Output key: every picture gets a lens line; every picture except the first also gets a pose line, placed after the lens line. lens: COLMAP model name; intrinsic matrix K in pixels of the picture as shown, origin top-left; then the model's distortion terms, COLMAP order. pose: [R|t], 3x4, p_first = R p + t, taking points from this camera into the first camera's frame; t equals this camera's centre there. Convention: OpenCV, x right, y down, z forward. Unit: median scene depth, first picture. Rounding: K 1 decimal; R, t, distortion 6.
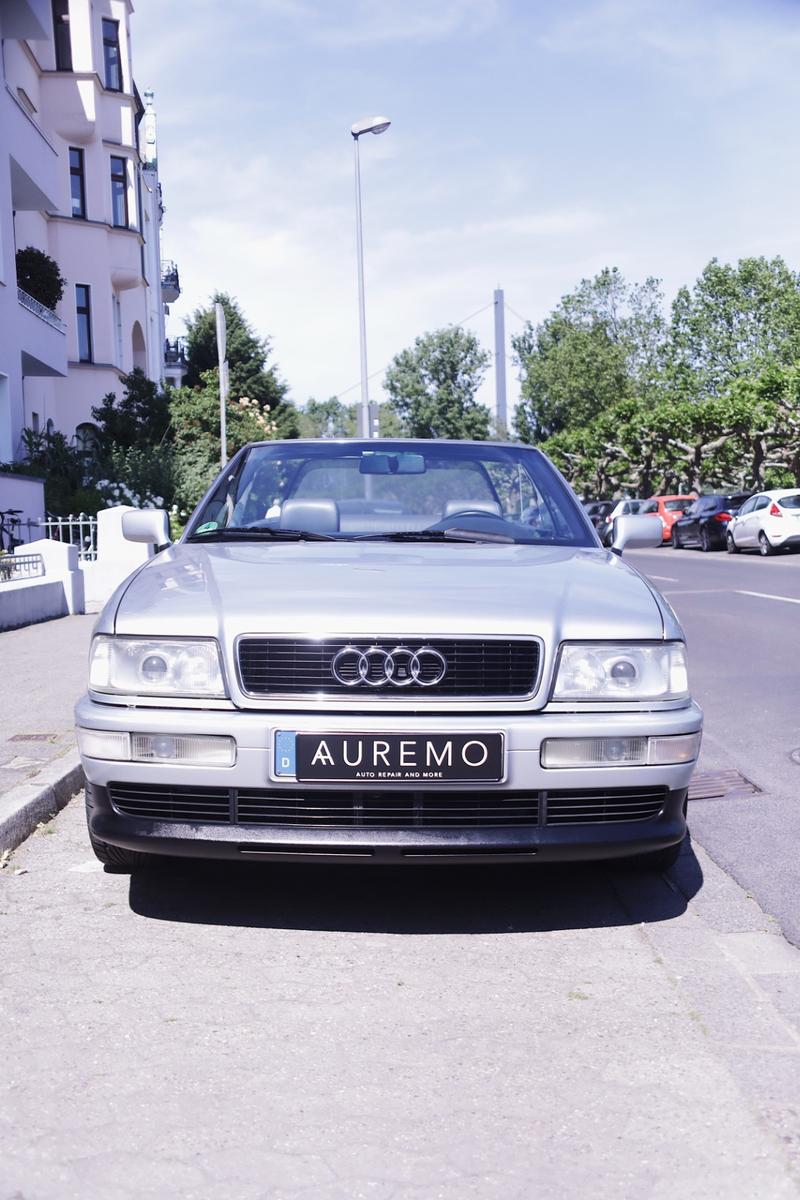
lens RADIAL K [[1397.5, 0, 426.9], [0, 1397.5, 655.4], [0, 0, 1]] dist [0.006056, 0.276750]
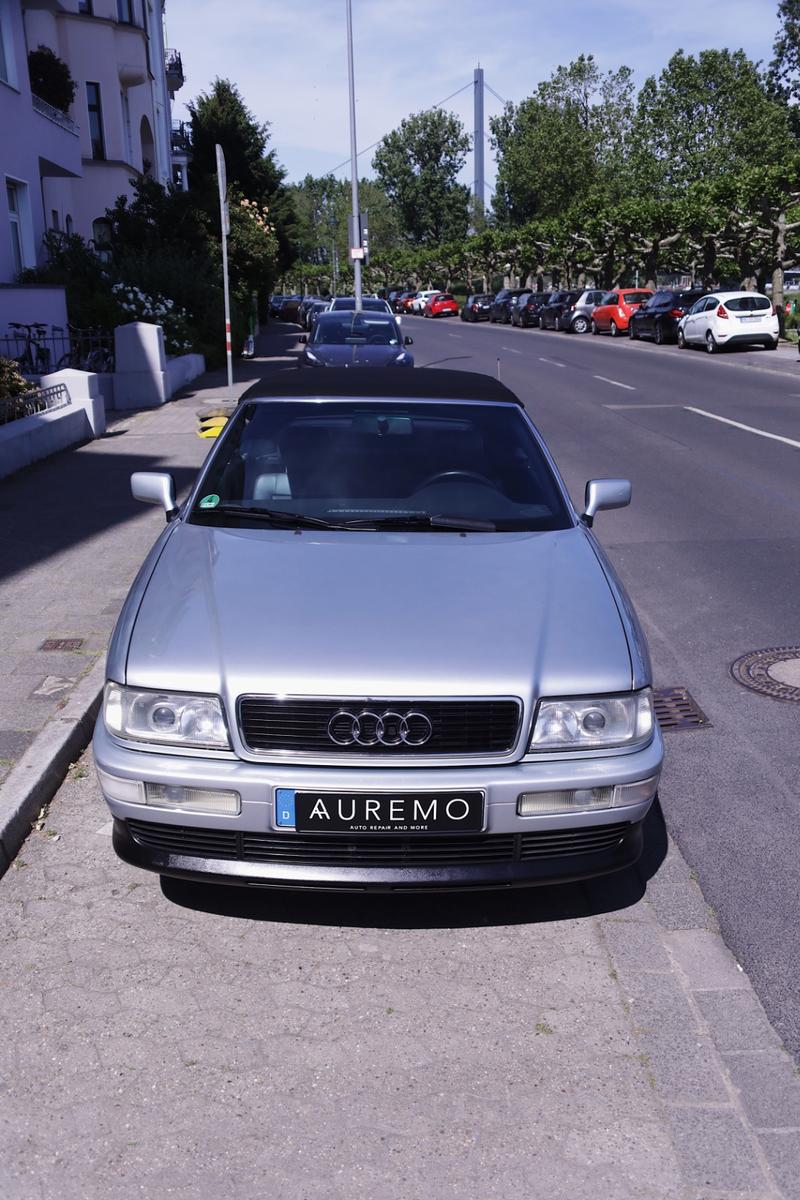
lens RADIAL K [[1191.7, 0, 431.3], [0, 1191.7, 664.5], [0, 0, 1]] dist [-0.076810, 0.143924]
pose [[0.999775, 0.007288, 0.019941, -0.004169], [-0.011620, 0.973903, 0.226666, -0.172436], [-0.017768, -0.226846, 0.973768, 0.076977]]
